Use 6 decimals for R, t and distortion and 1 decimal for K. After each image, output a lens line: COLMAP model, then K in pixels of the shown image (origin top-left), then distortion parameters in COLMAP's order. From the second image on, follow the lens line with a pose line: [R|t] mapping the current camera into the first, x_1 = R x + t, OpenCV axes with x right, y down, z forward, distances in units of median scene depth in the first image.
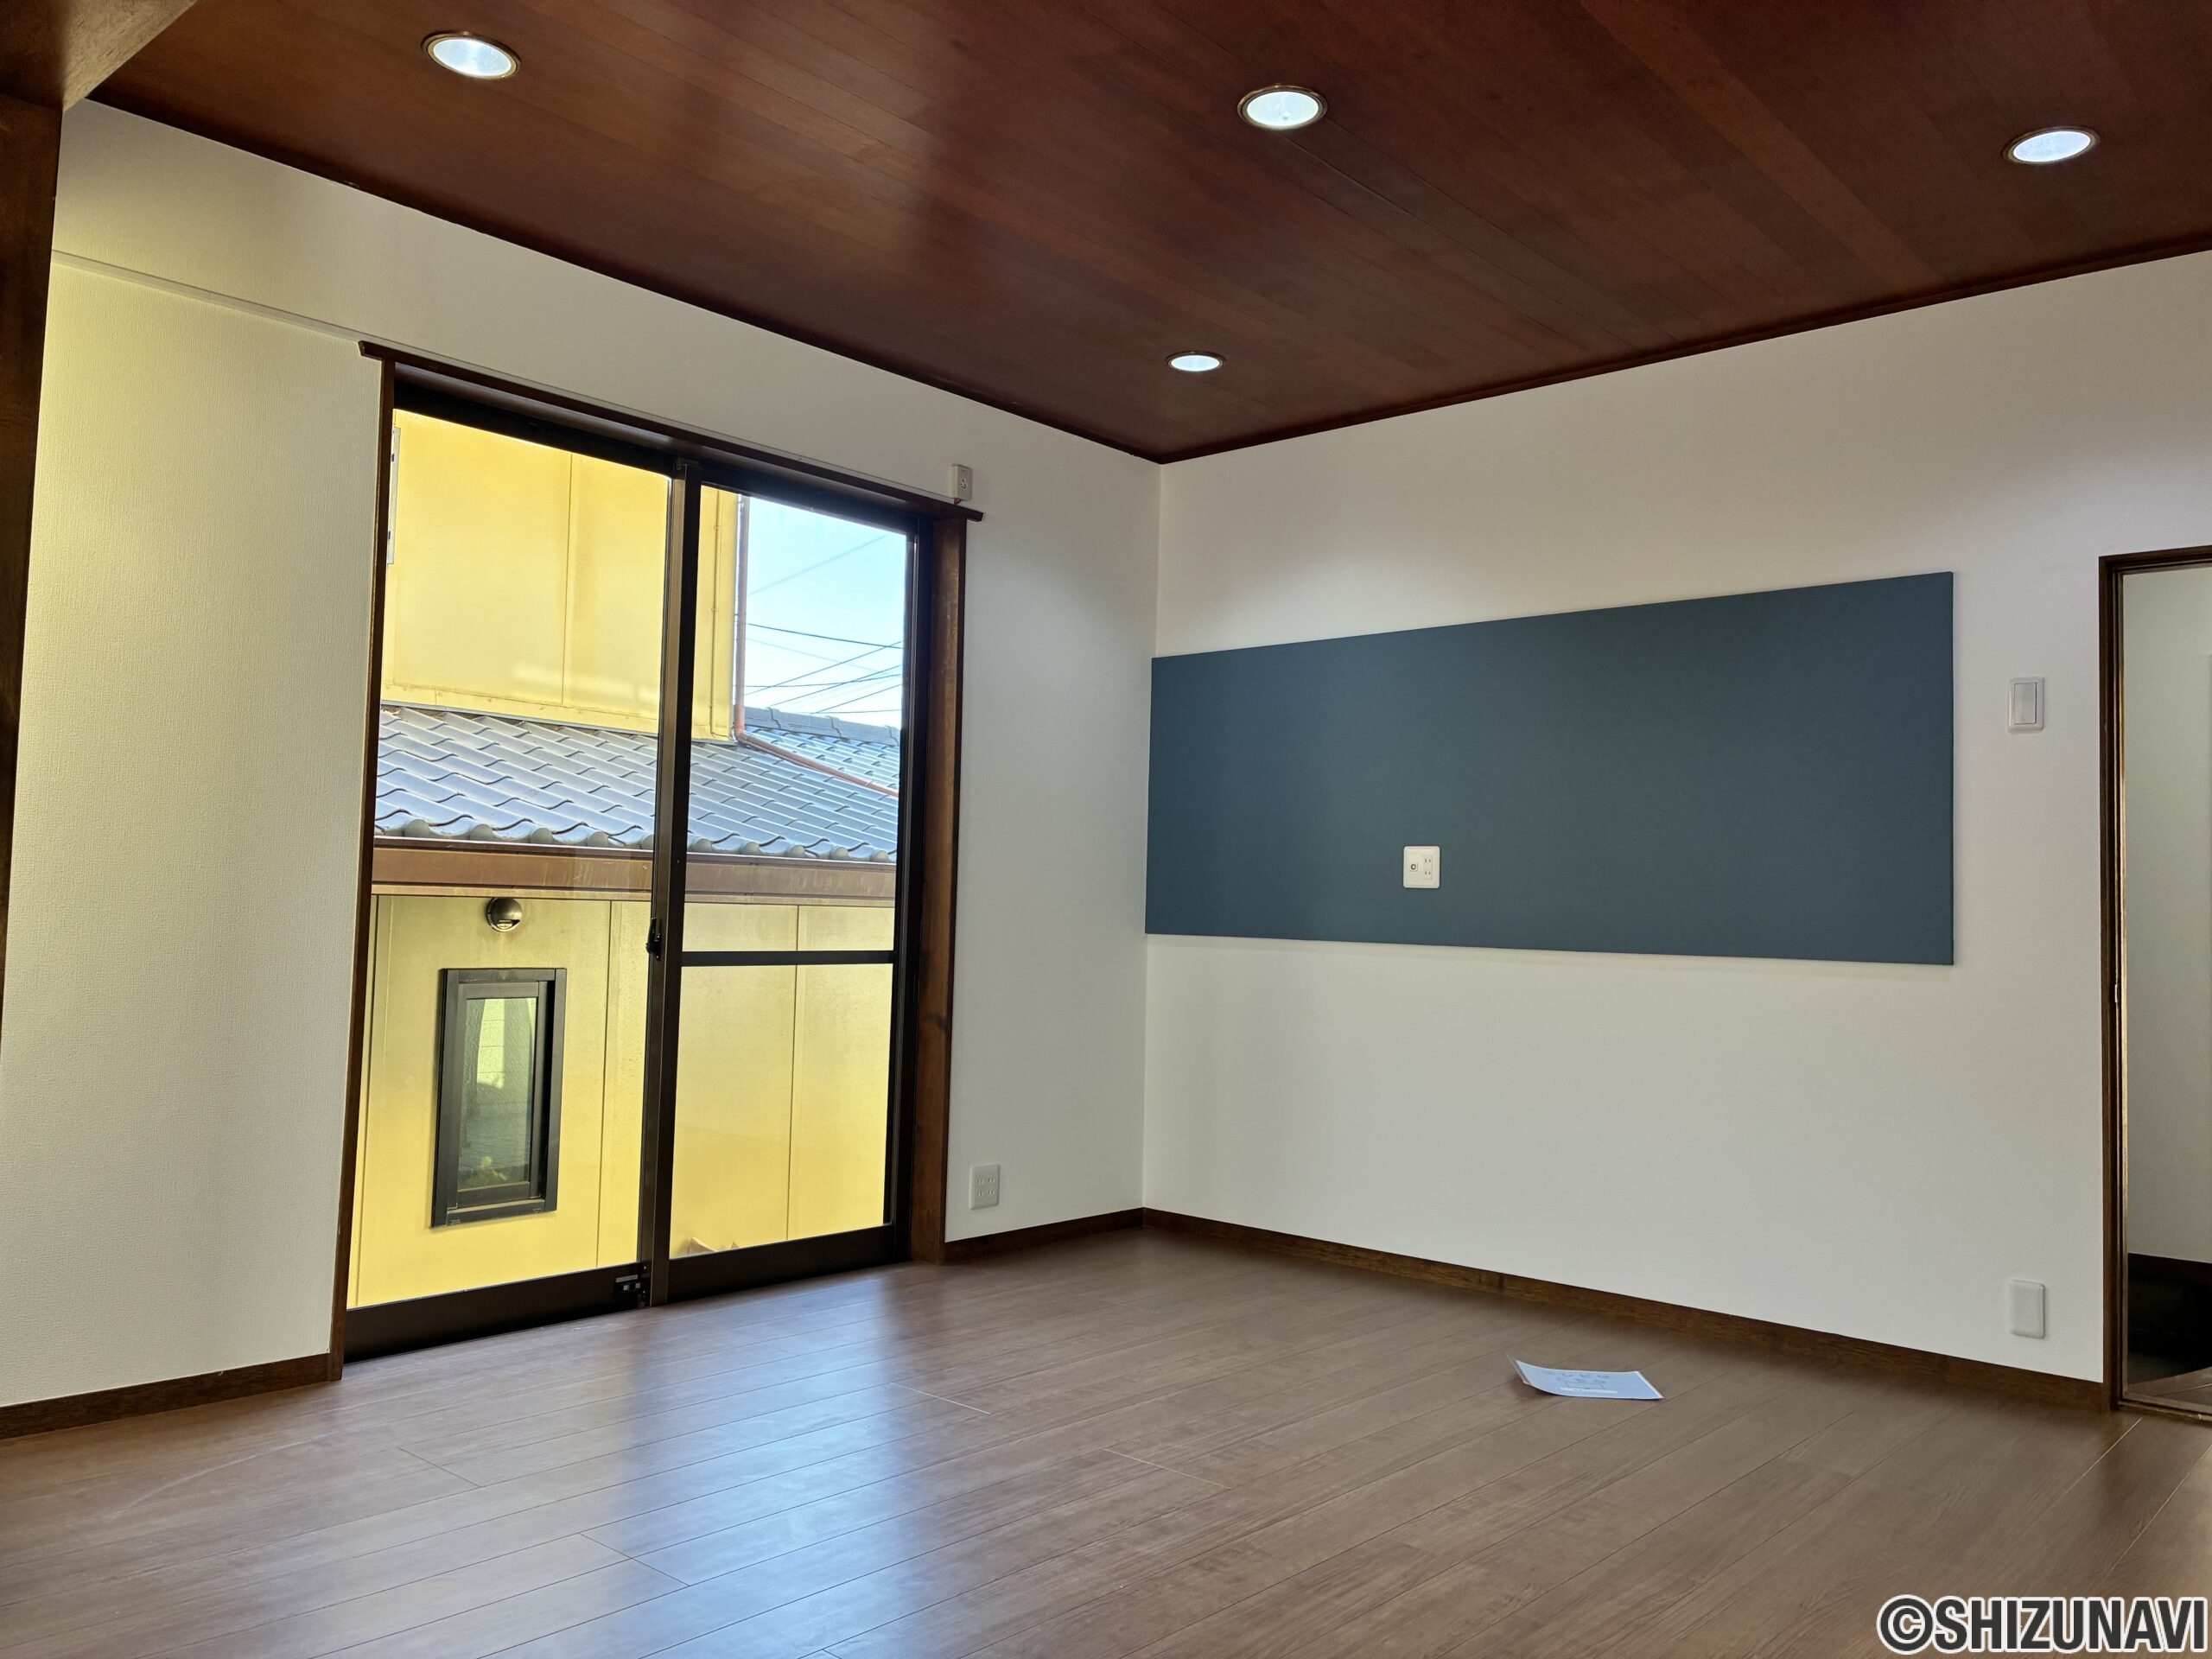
lens RADIAL K [[1677.5, 0, 1110.0], [0, 1677.5, 819.5], [0, 0, 1]] dist [0.080175, -0.094157]
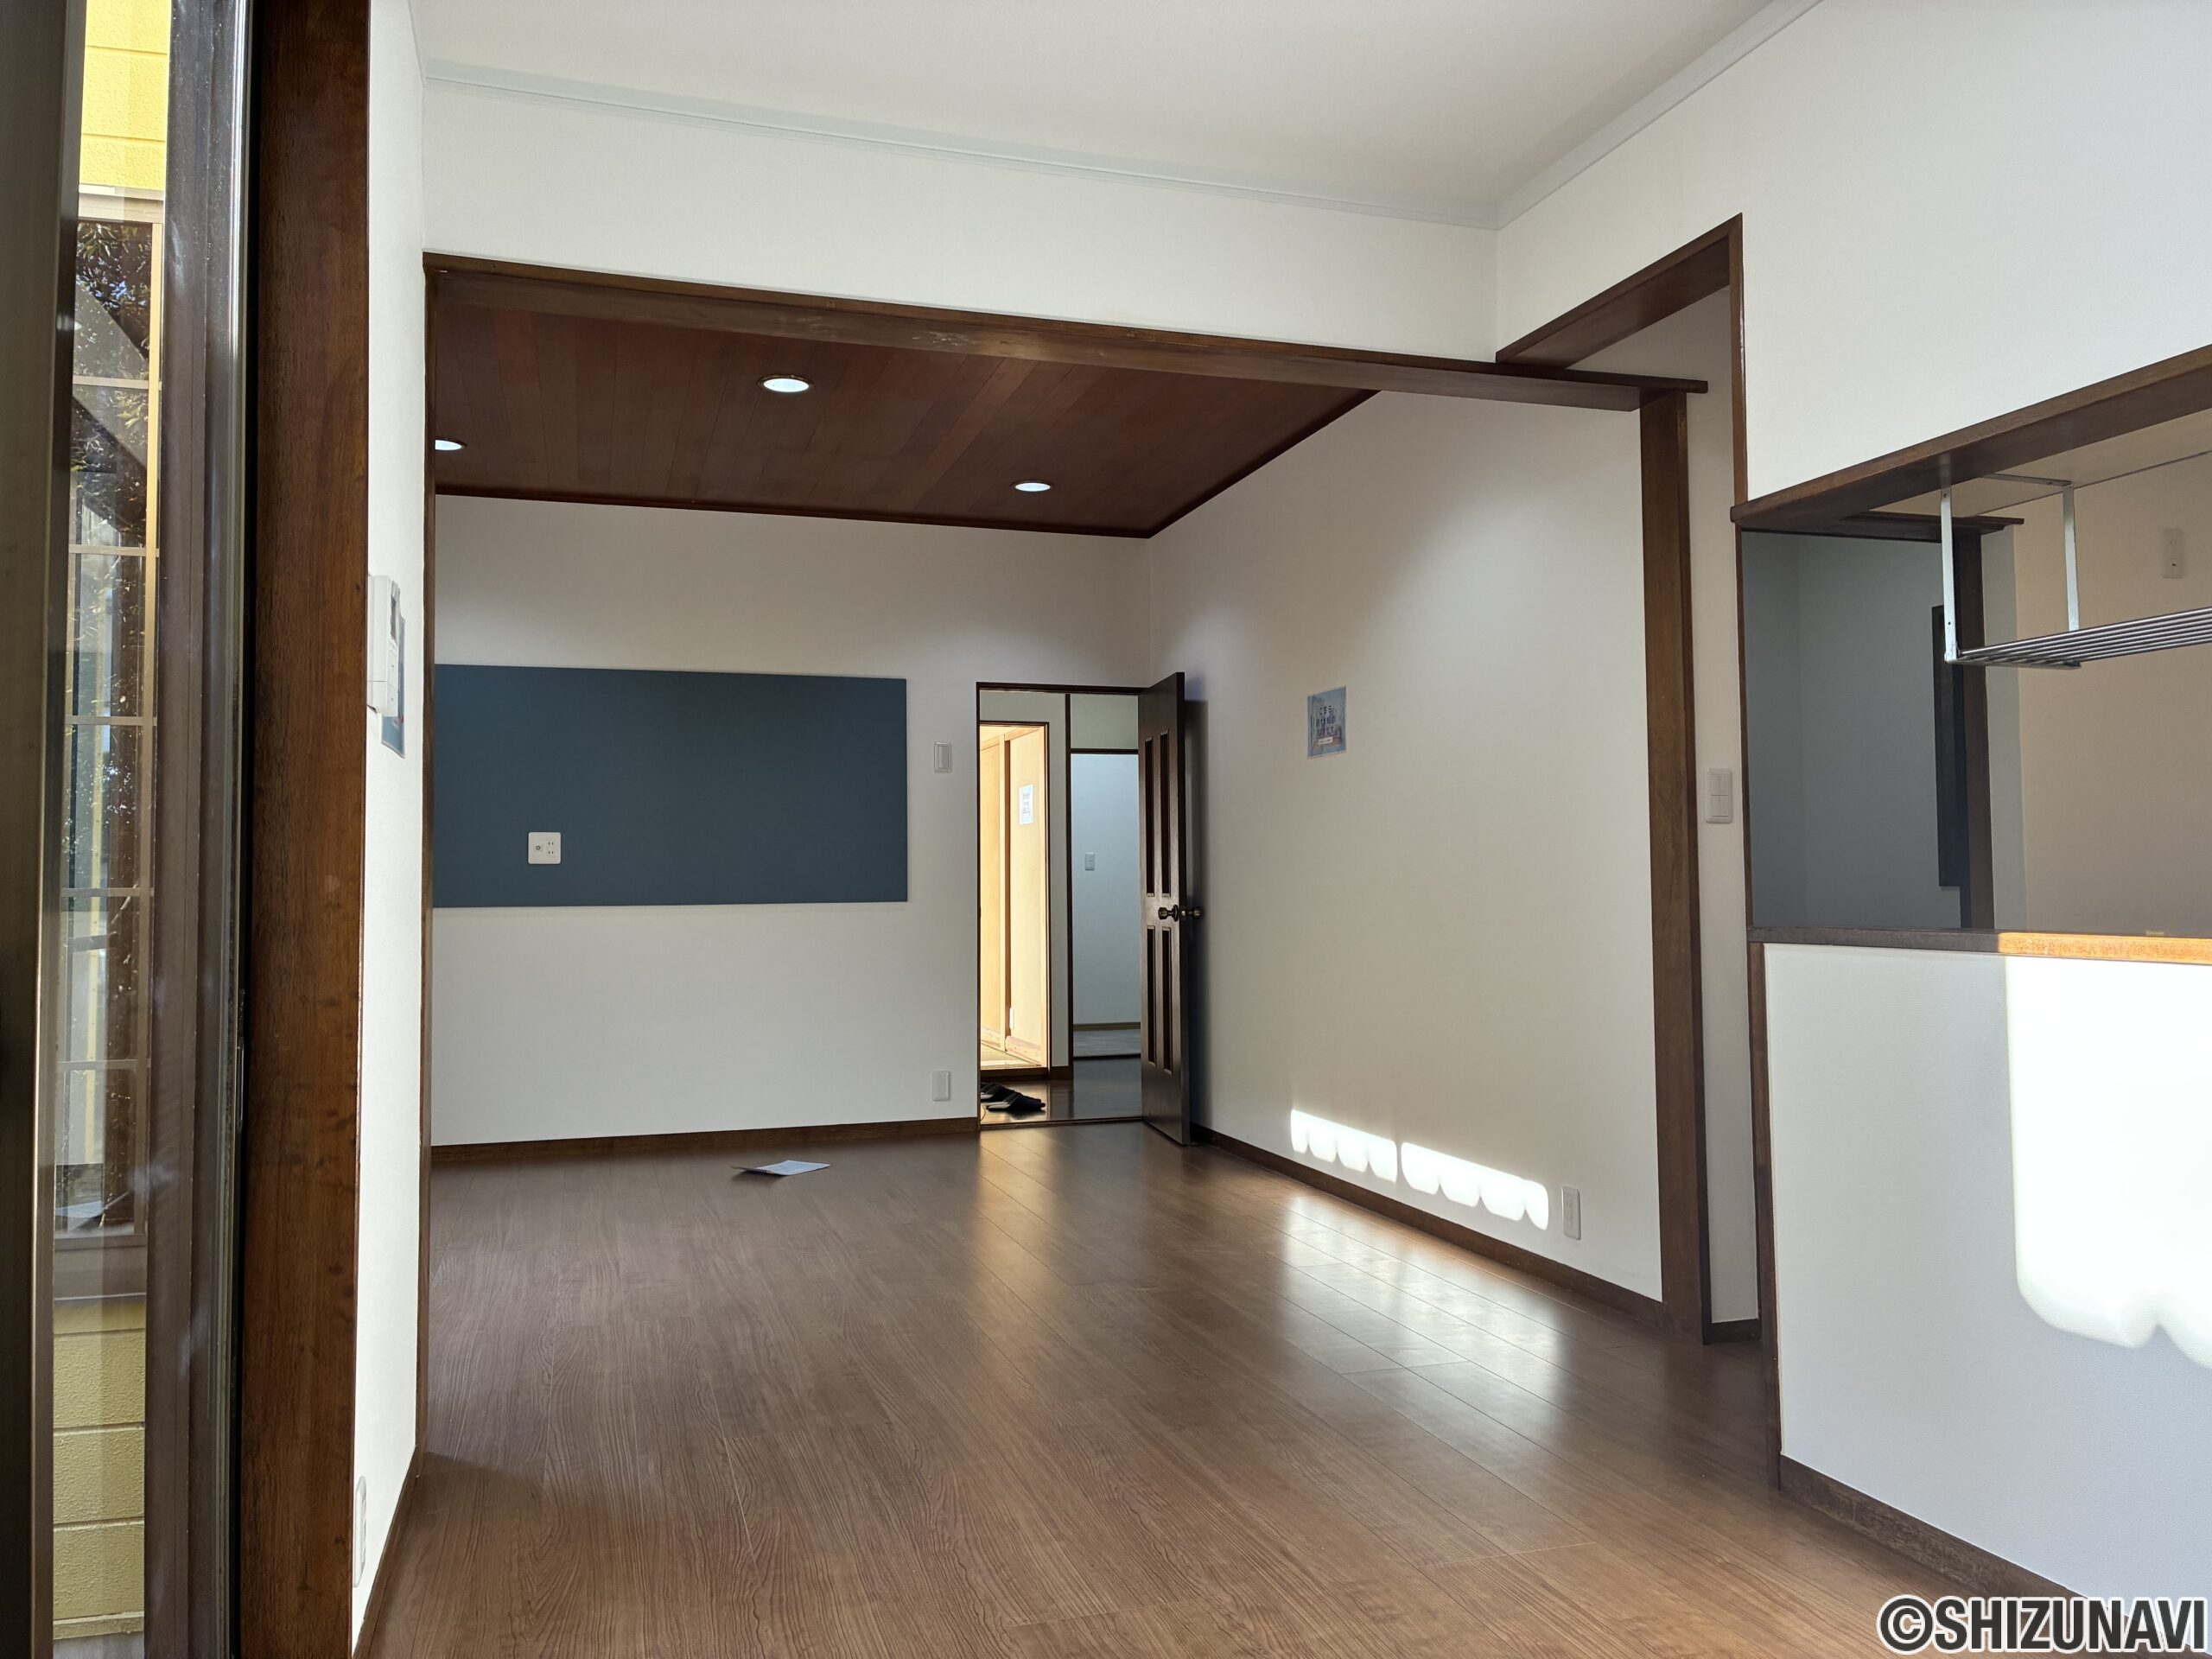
lens RADIAL K [[1651.6, 0, 1106.2], [0, 1651.6, 819.4], [0, 0, 1]] dist [0.067789, -0.092451]
pose [[0.521033, 0.003998, 0.853527, -0.803063], [-0.025191, 0.999625, 0.010695, -0.022425], [-0.853165, -0.027074, 0.520938, -0.070347]]
